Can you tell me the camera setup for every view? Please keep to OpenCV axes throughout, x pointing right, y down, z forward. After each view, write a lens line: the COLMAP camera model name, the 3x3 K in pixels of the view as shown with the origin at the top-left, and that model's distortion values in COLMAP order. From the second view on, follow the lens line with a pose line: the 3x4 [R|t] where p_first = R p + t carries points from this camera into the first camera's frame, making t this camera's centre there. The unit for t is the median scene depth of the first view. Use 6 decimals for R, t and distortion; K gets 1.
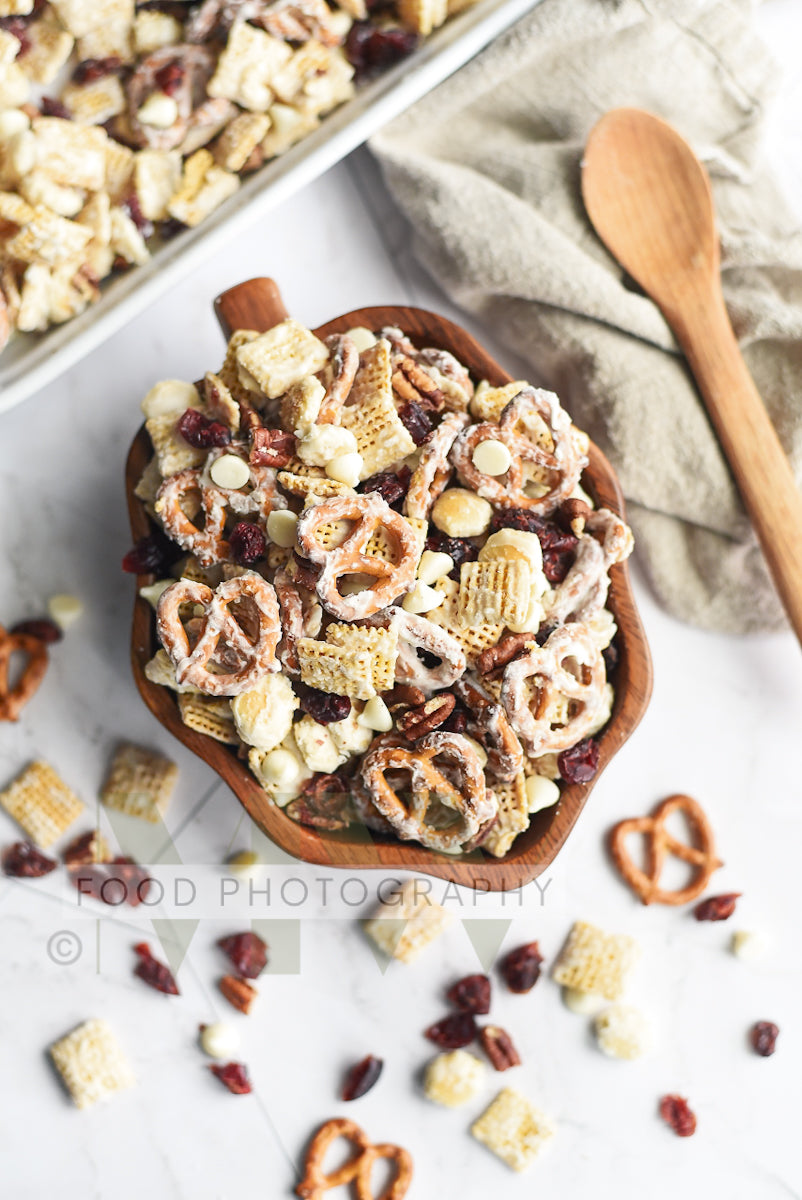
lens RADIAL K [[1937.8, 0, 401.0], [0, 1937.8, 600.0], [0, 0, 1]] dist [-0.165722, 0.074479]
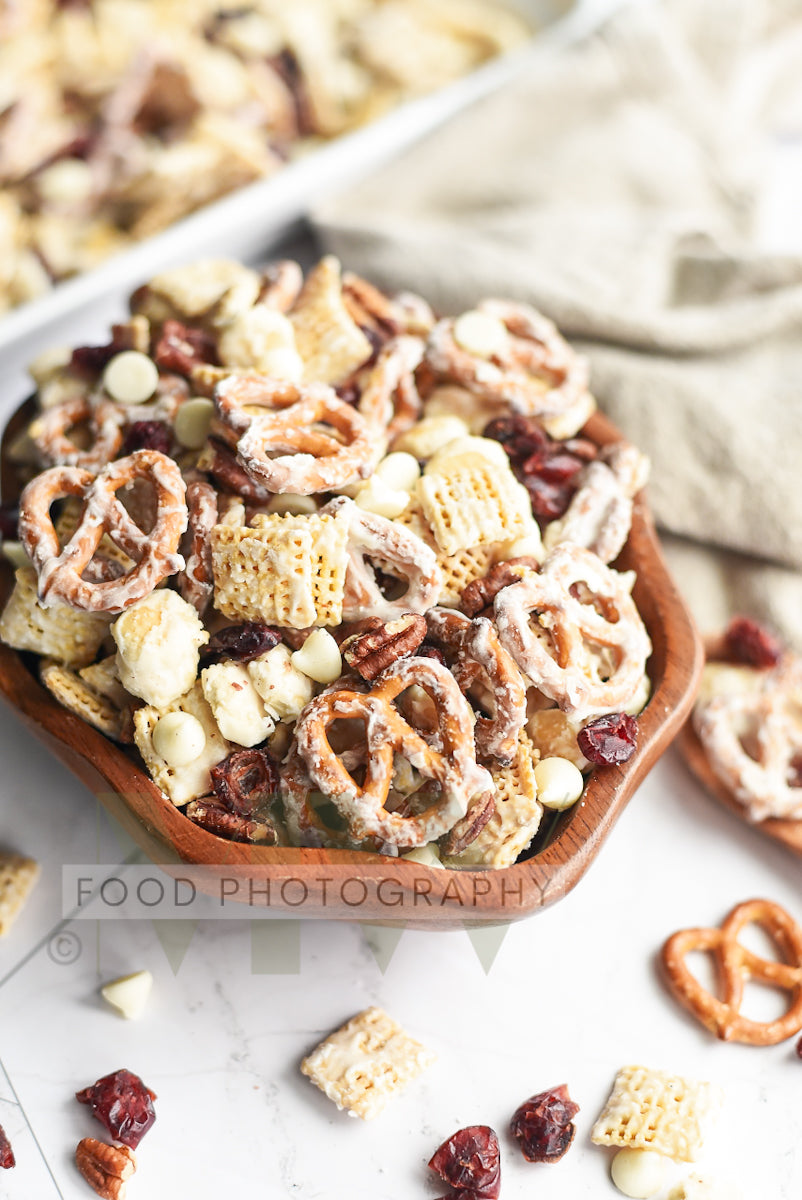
lens RADIAL K [[1937.8, 0, 401.0], [0, 1937.8, 600.0], [0, 0, 1]] dist [-0.165722, 0.074479]
pose [[0.999786, -0.007030, 0.019439, 0.003964], [0.016433, 0.840796, -0.541103, 0.422604], [-0.012541, 0.541307, 0.840732, 0.392951]]
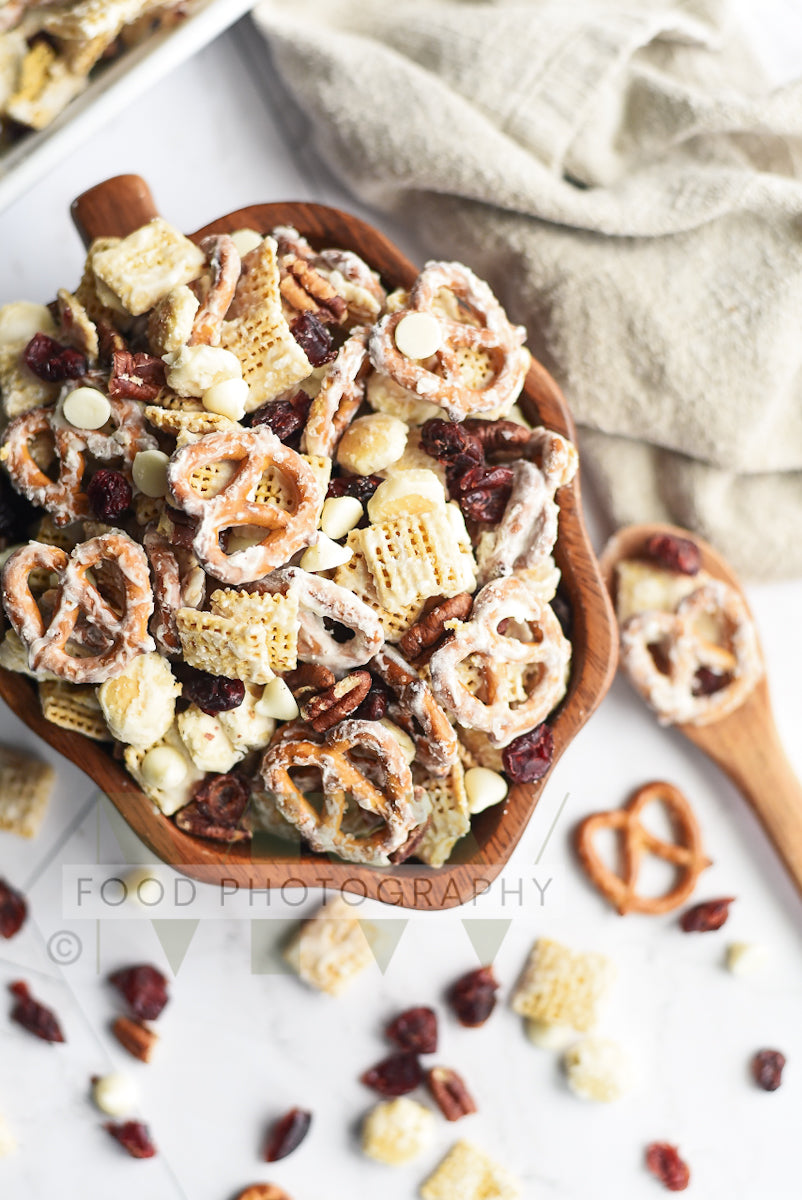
lens RADIAL K [[1937.8, 0, 401.0], [0, 1937.8, 600.0], [0, 0, 1]] dist [-0.165722, 0.074479]
pose [[0.999373, -0.035385, 0.000742, 0.039790], [0.035368, 0.999240, 0.016387, 0.005761], [-0.001321, -0.016350, 0.999865, 0.186484]]
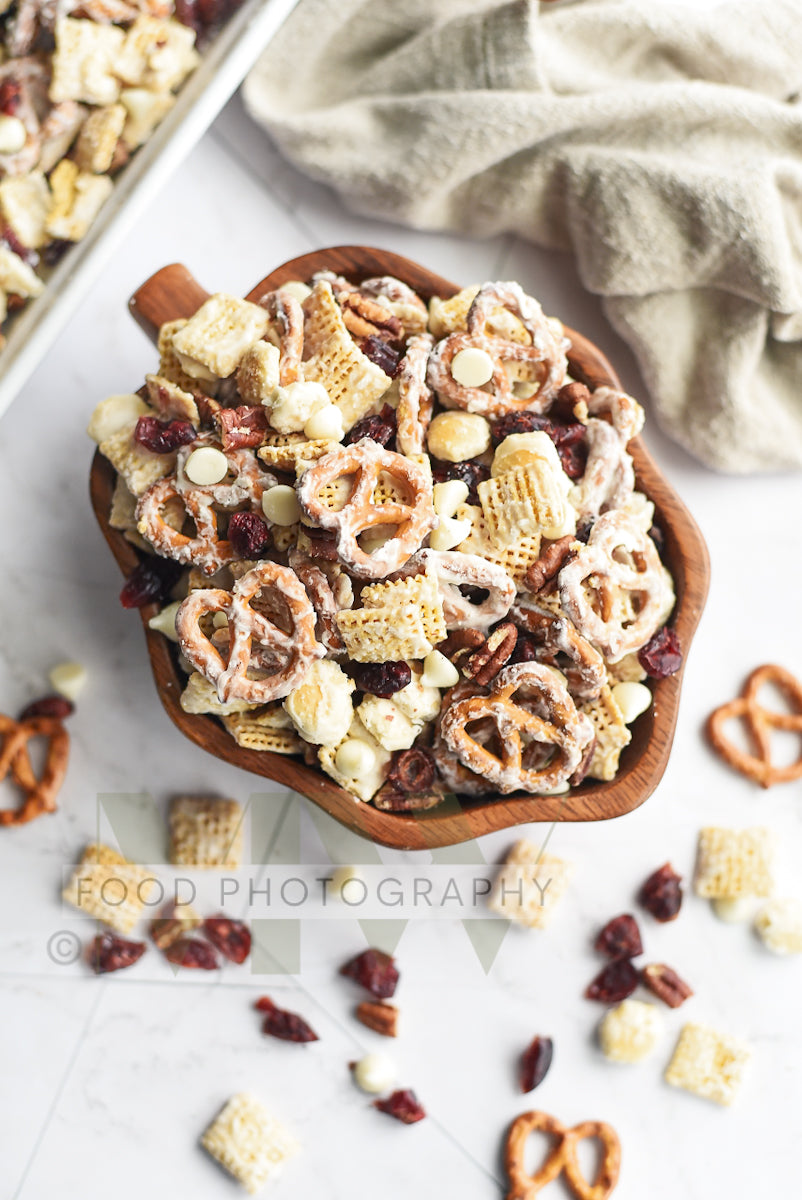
lens RADIAL K [[1937.8, 0, 401.0], [0, 1937.8, 600.0], [0, 0, 1]] dist [-0.165722, 0.074479]
pose [[0.951161, -0.304140, 0.052827, -0.067544], [0.305672, 0.951842, -0.023671, 0.043468], [-0.043084, 0.038663, 0.998323, 0.083811]]
